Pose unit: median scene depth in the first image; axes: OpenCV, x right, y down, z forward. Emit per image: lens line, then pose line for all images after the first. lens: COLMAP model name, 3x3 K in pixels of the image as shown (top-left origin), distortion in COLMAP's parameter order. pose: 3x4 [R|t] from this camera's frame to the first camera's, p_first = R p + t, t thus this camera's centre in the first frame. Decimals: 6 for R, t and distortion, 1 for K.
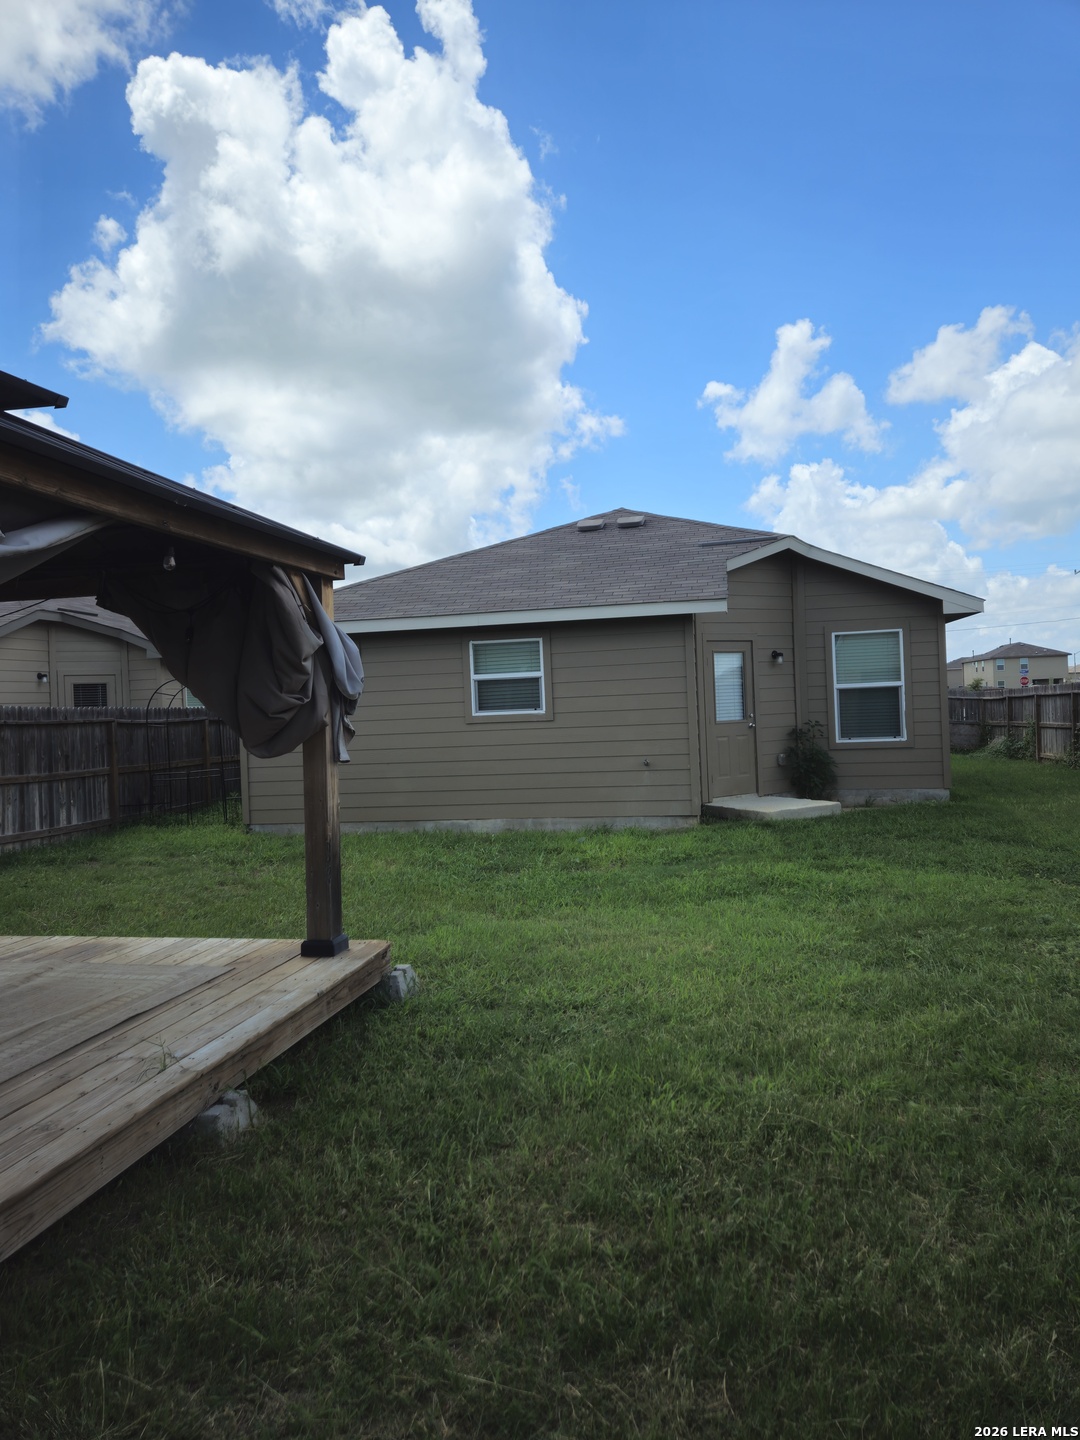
lens RADIAL K [[965.6, 0, 539.5], [0, 965.6, 723.9], [0, 0, 1]] dist [0.028553, -0.007828]
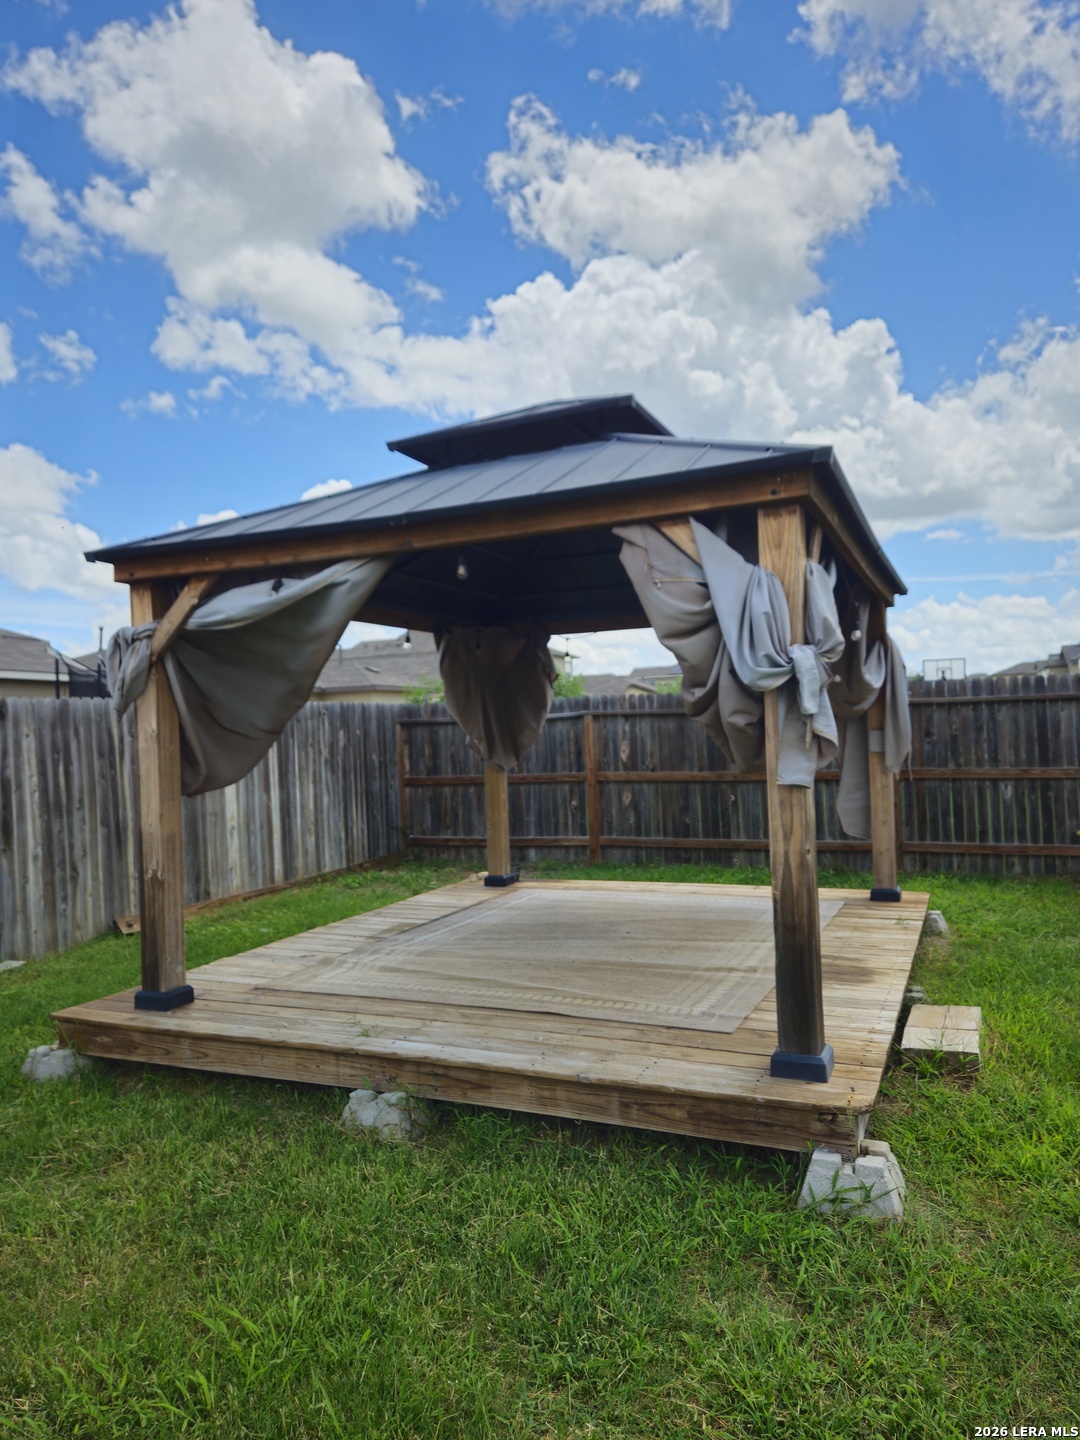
lens RADIAL K [[965.6, 0, 540.7], [0, 965.6, 715.8], [0, 0, 1]] dist [0.028553, -0.007828]
pose [[-0.195897, 0.031479, -0.980119, 0.640098], [0.037613, 0.998990, 0.024568, -0.038917], [0.979903, -0.032053, -0.196883, 1.349626]]
